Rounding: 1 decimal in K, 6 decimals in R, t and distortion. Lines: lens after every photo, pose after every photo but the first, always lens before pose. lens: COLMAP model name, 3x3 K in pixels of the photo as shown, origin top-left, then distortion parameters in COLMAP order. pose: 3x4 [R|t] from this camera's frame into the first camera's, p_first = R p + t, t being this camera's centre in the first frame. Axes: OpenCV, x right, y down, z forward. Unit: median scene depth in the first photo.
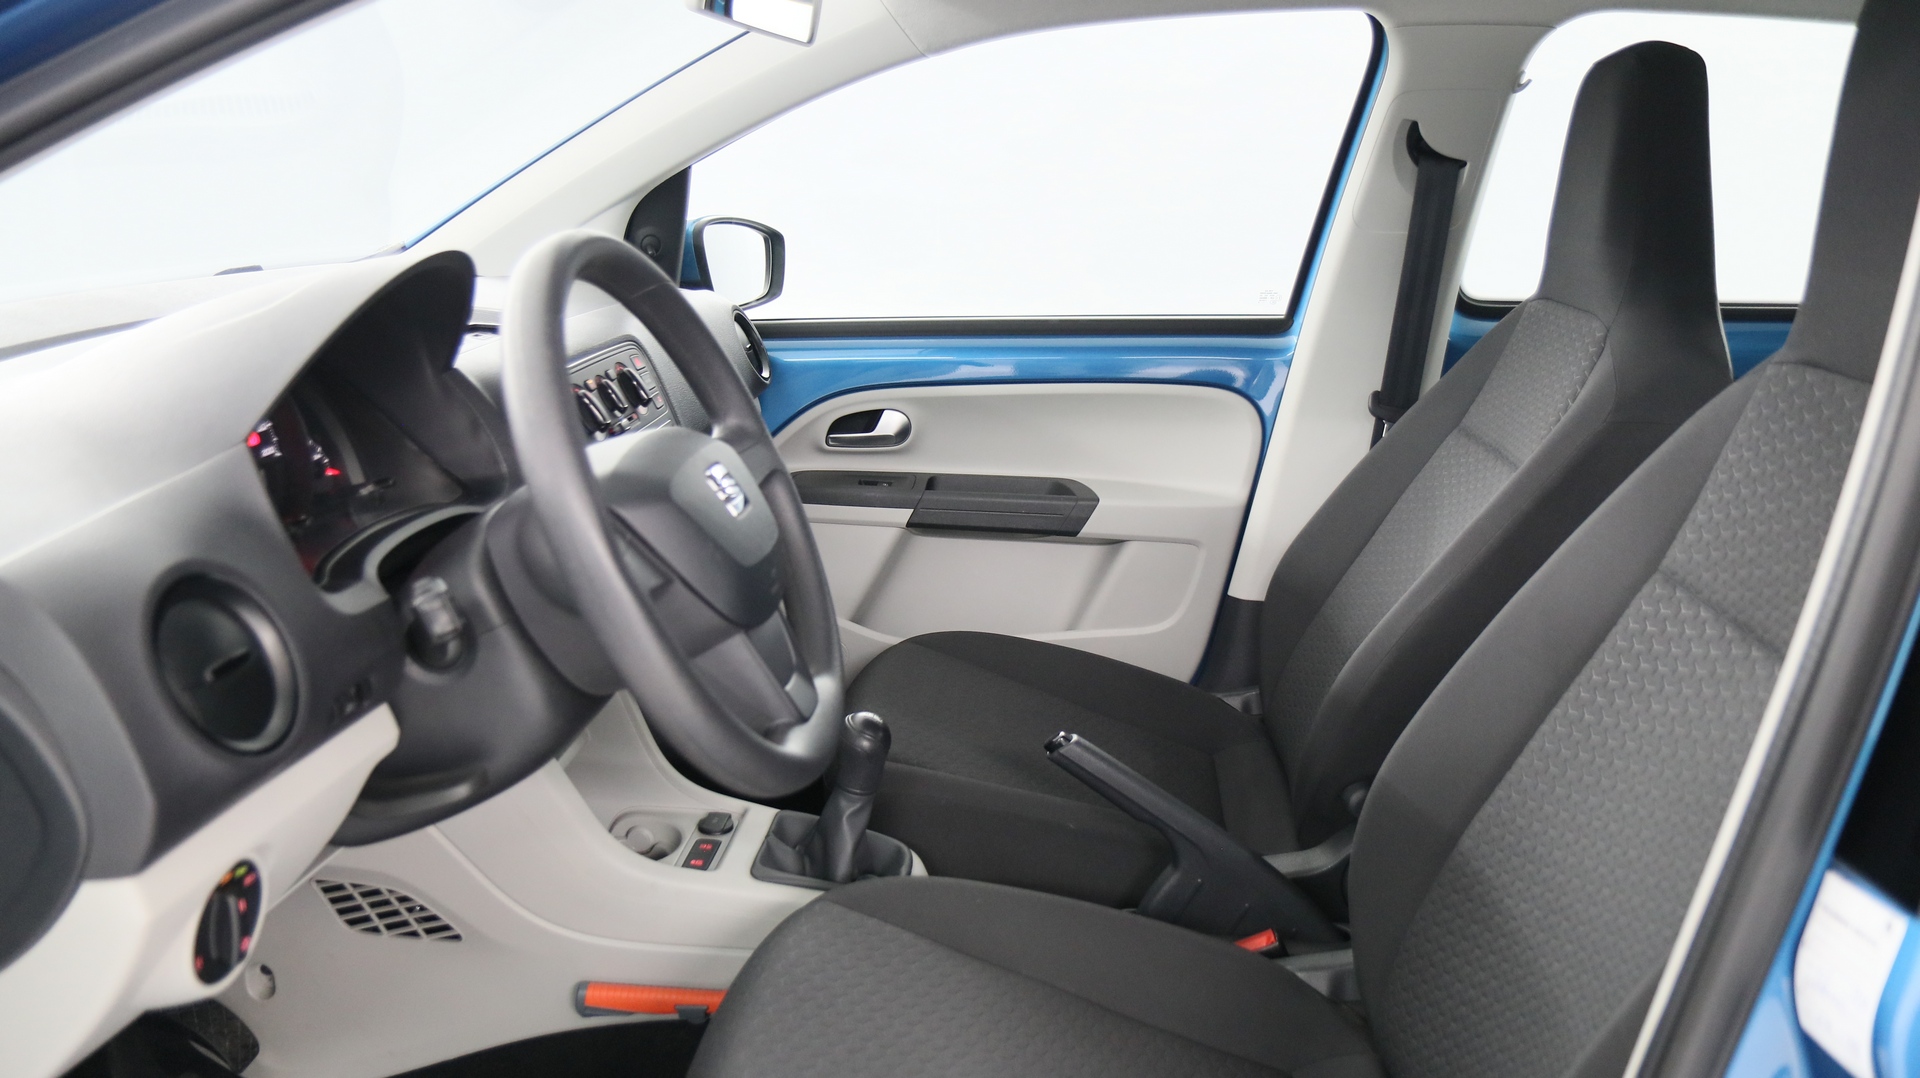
lens RADIAL K [[1445.8, 0, 958.5], [0, 1445.8, 546.9], [0, 0, 1]] dist [-0.023214, 0.005406]
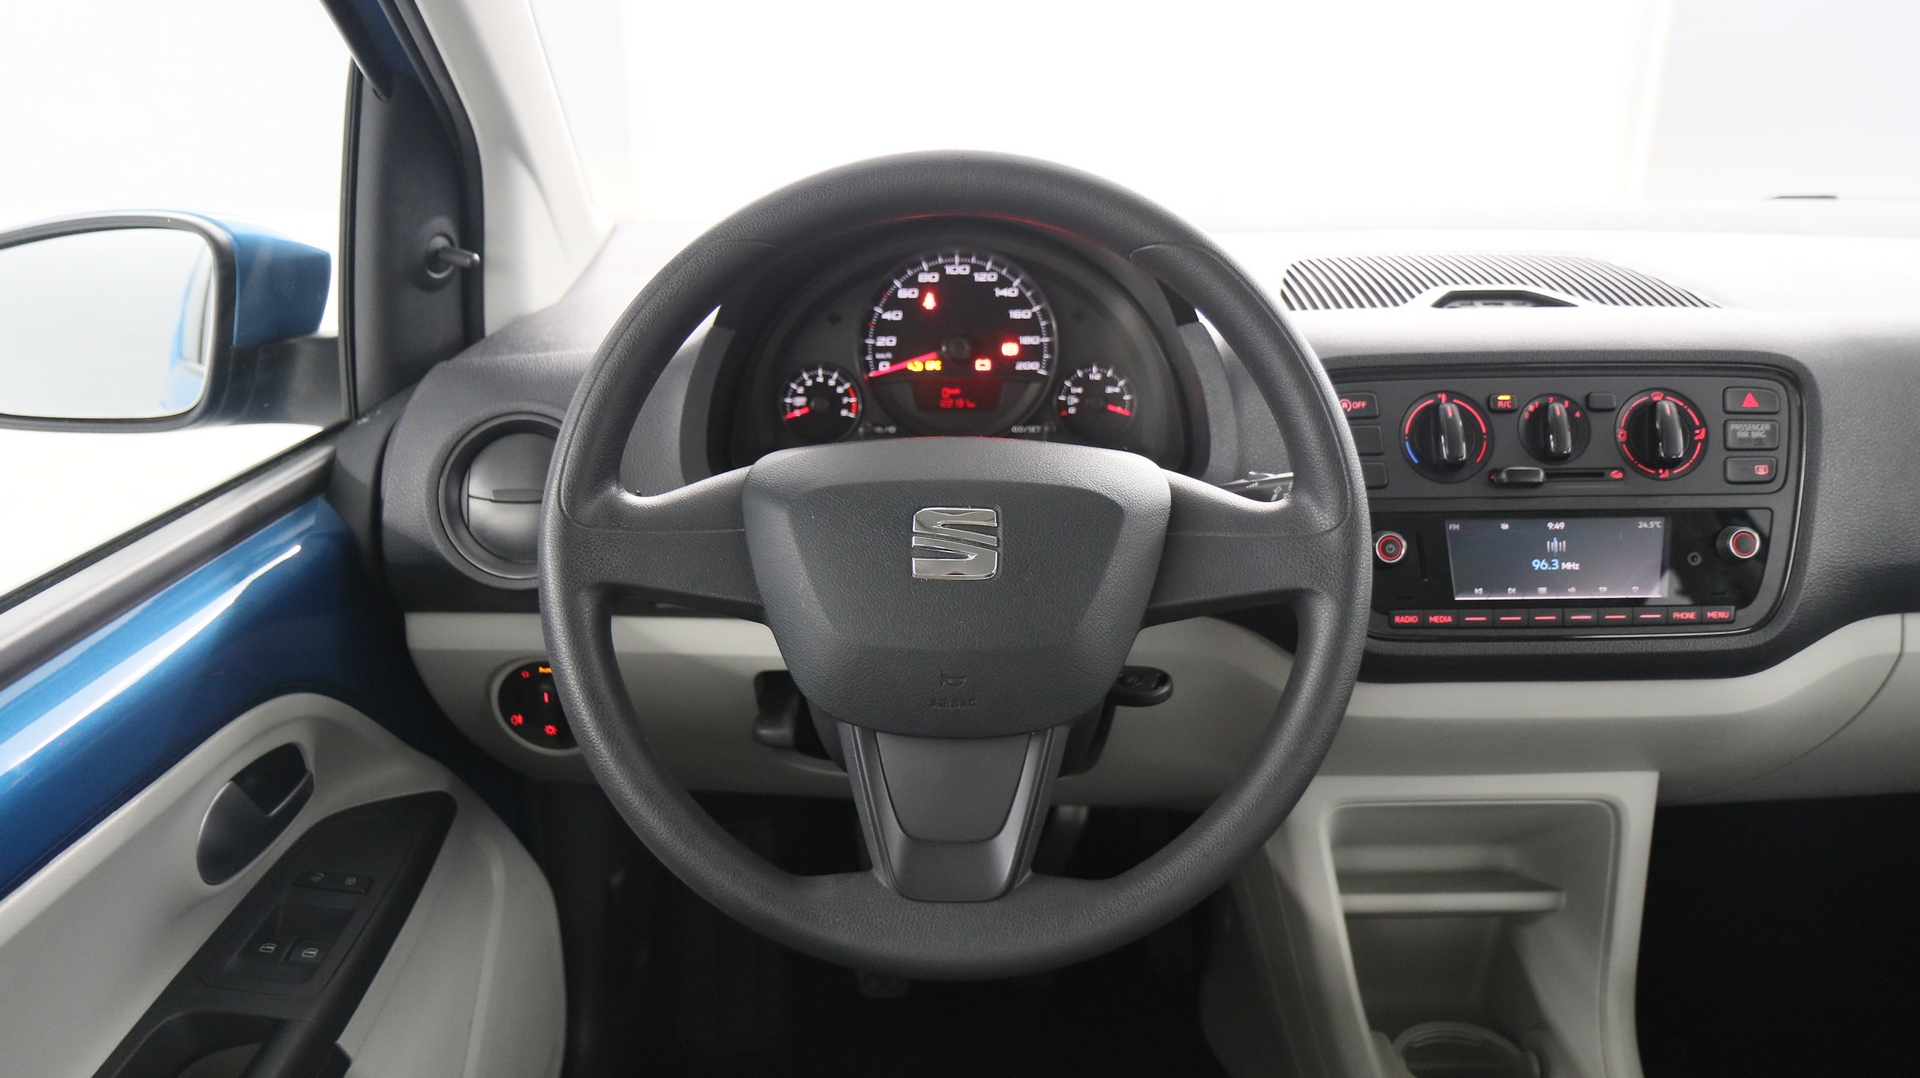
lens RADIAL K [[1445.8, 0, 958.5], [0, 1445.8, 546.9], [0, 0, 1]] dist [-0.023214, 0.005406]
pose [[0.092032, 0.320239, -0.942856, 0.228158], [-0.258470, 0.922102, 0.287960, -0.109994], [0.961625, 0.217199, 0.167635, 0.411380]]
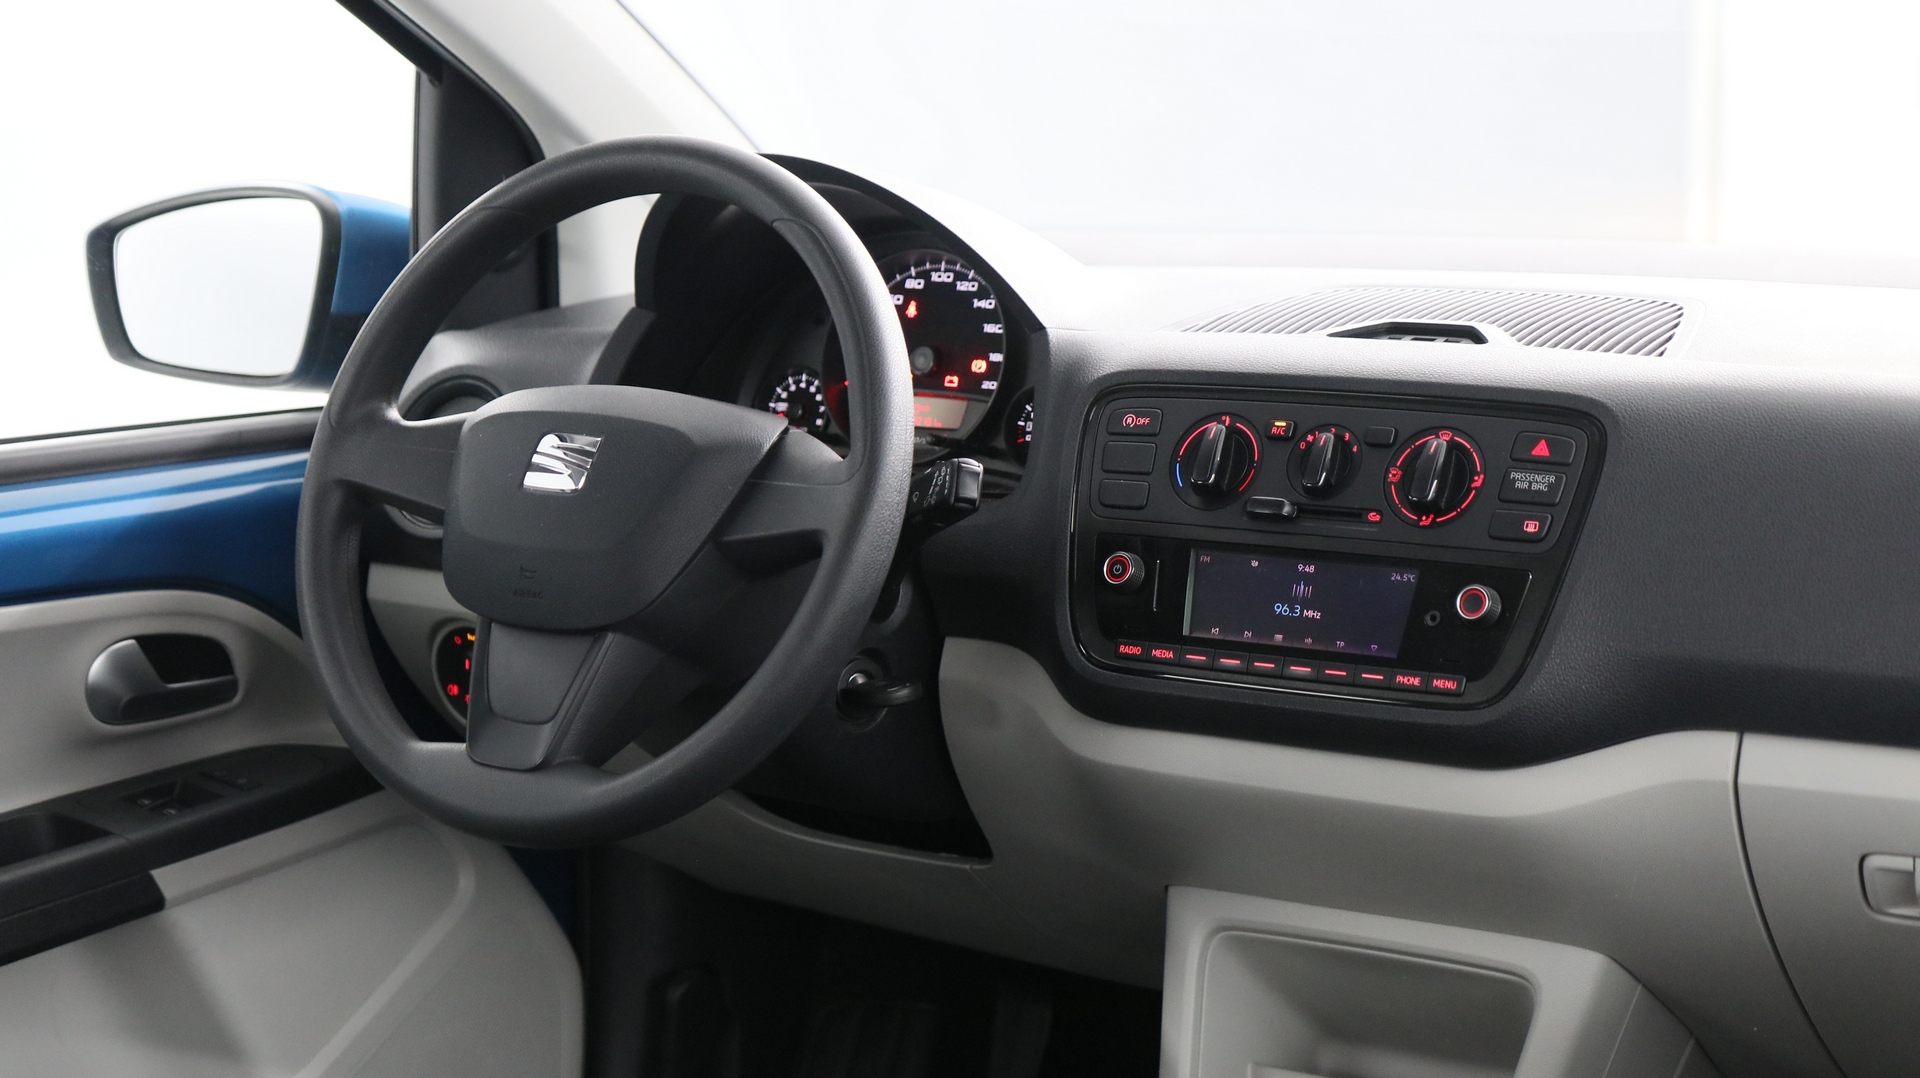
lens RADIAL K [[3181.8, 0, 965.9], [0, 3181.8, 541.5], [0, 0, 1]] dist [-0.018661, -0.006152]
pose [[-0.463158, 0.146005, -0.874167, 0.594693], [-0.231302, 0.932241, 0.278255, -0.250799], [0.855561, 0.331073, -0.398003, 0.884464]]
